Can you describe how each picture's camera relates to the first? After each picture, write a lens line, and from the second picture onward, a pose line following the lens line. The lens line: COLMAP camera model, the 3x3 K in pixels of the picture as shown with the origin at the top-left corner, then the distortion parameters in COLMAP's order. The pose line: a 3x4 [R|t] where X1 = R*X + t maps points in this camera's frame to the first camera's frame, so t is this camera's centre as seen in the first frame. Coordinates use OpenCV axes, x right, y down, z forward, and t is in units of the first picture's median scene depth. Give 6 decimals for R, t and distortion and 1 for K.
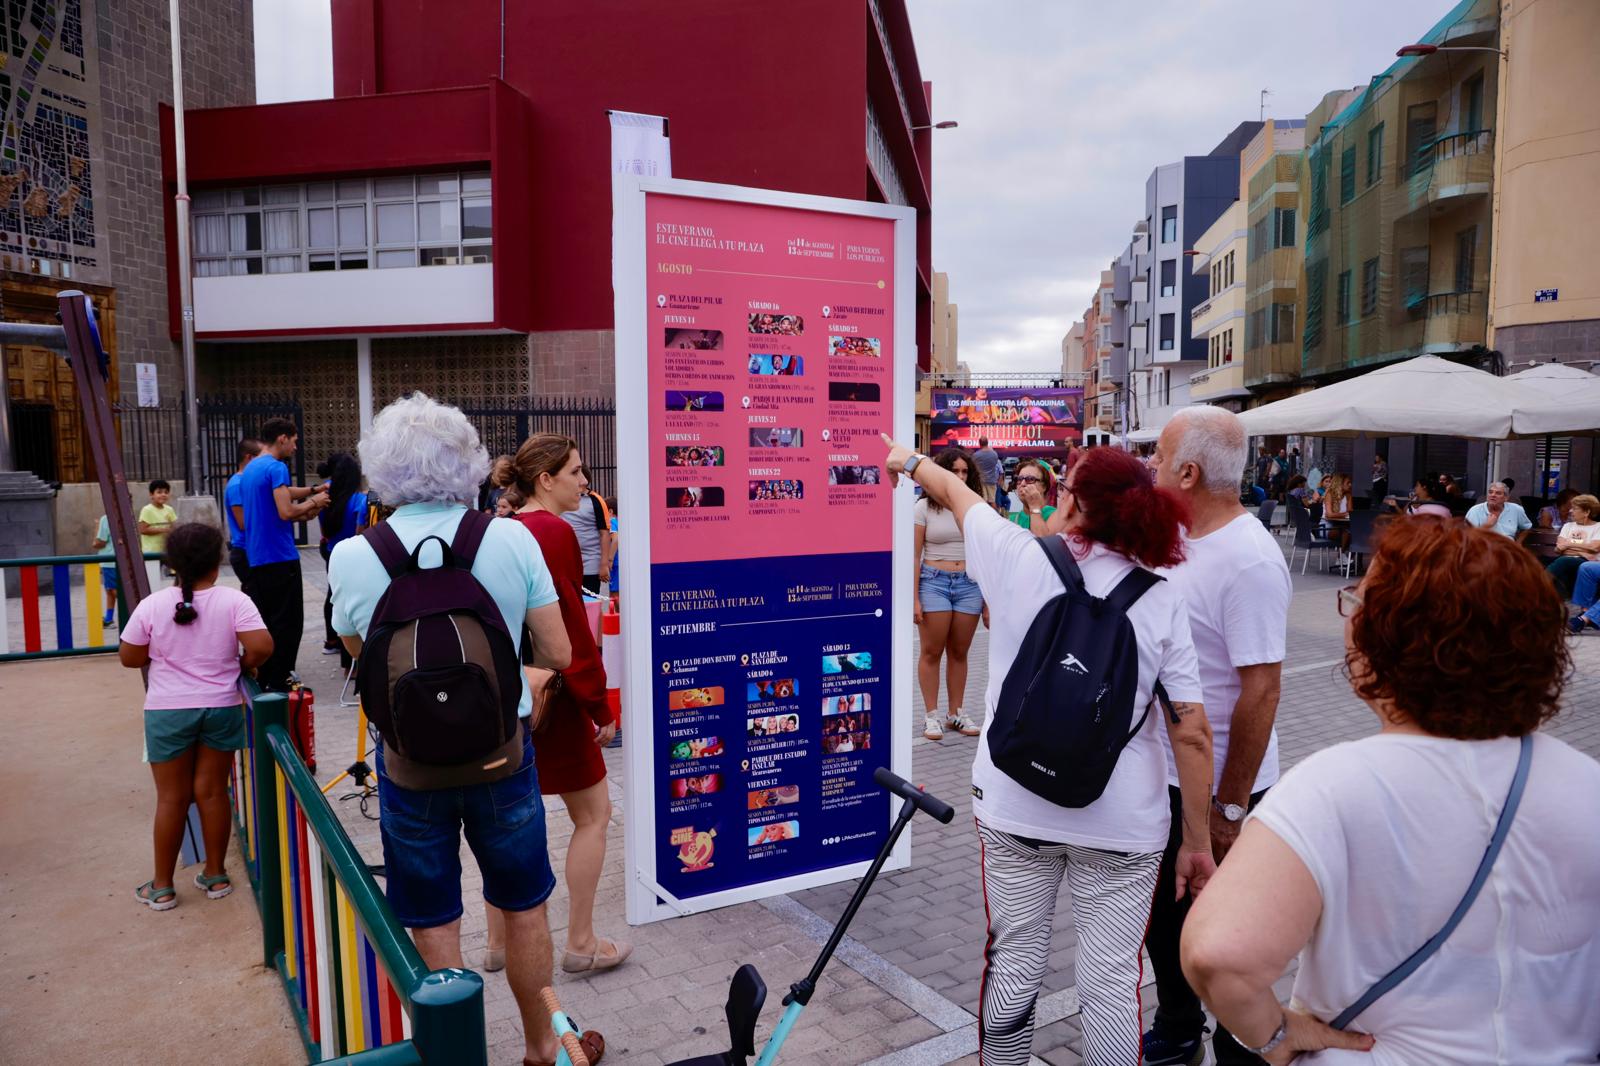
lens RADIAL K [[1066.5, 0, 810.3], [0, 1066.5, 543.6], [0, 0, 1]] dist [-0.085886, 0.053586]
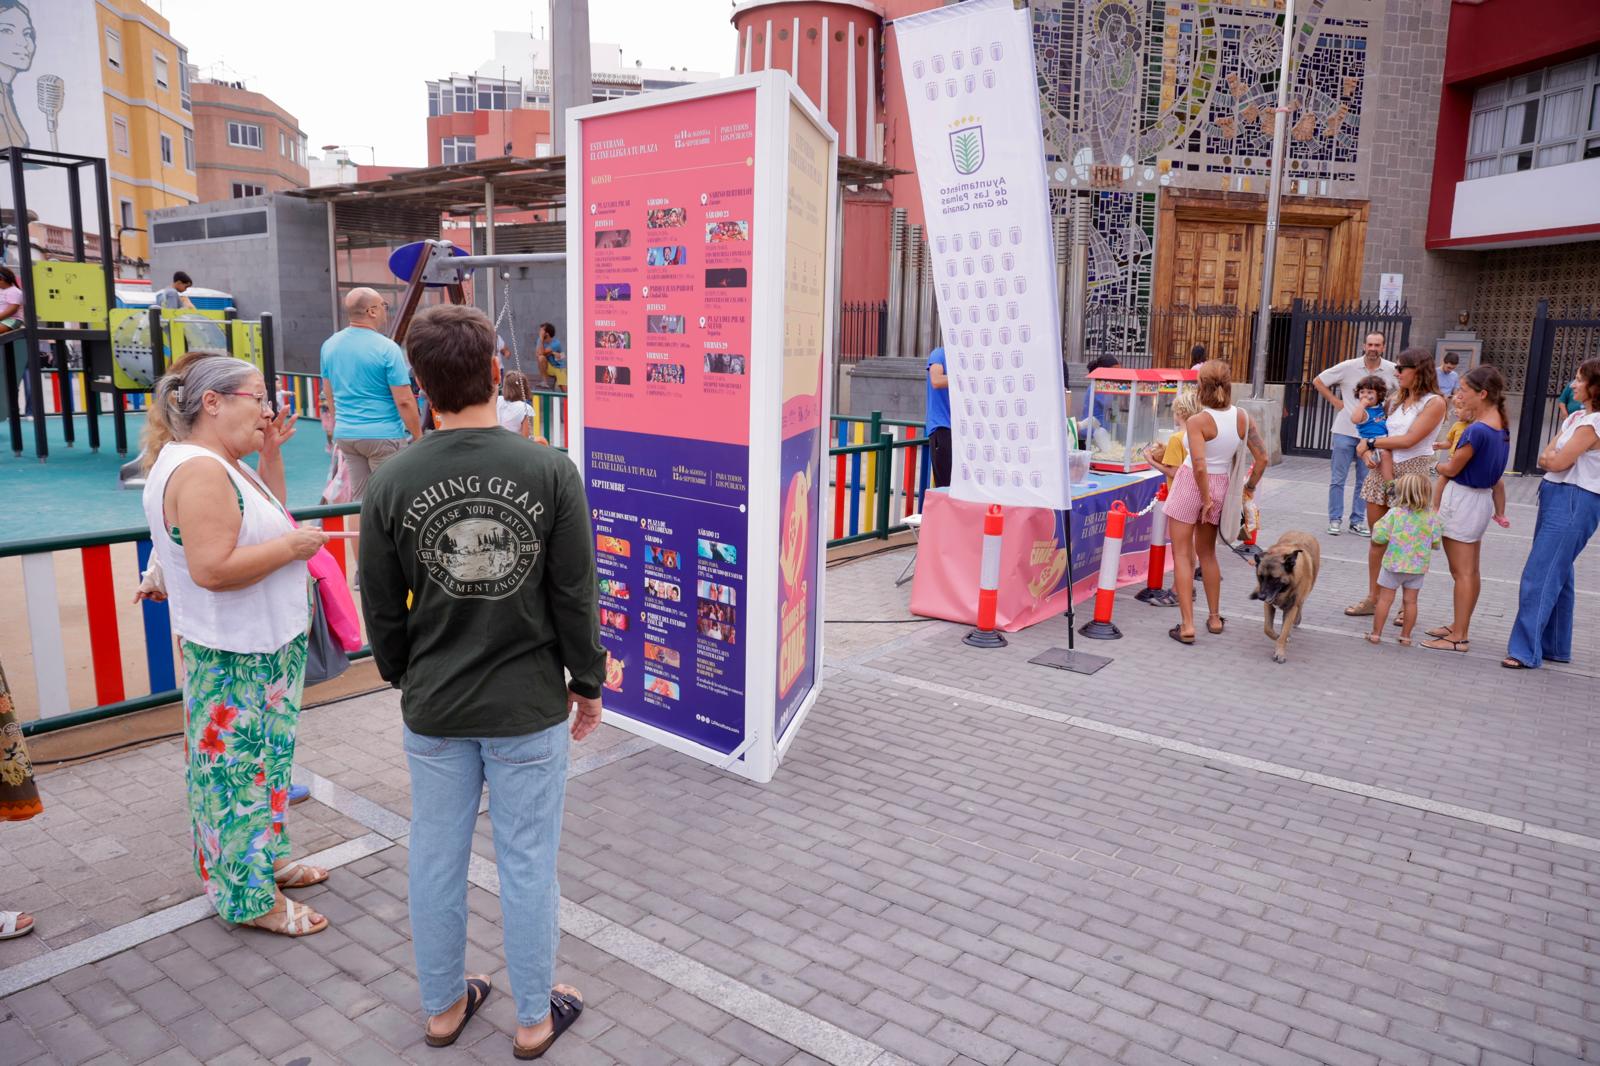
lens RADIAL K [[1080.2, 0, 800.0], [0, 1080.2, 533.0], [0, 0, 1]] dist [-0.107518, 0.068943]
pose [[0.371505, 0.177390, -0.911327, 0.990479], [-0.112129, 0.982965, 0.145624, -0.062287], [0.921635, 0.048086, 0.385067, 0.680479]]
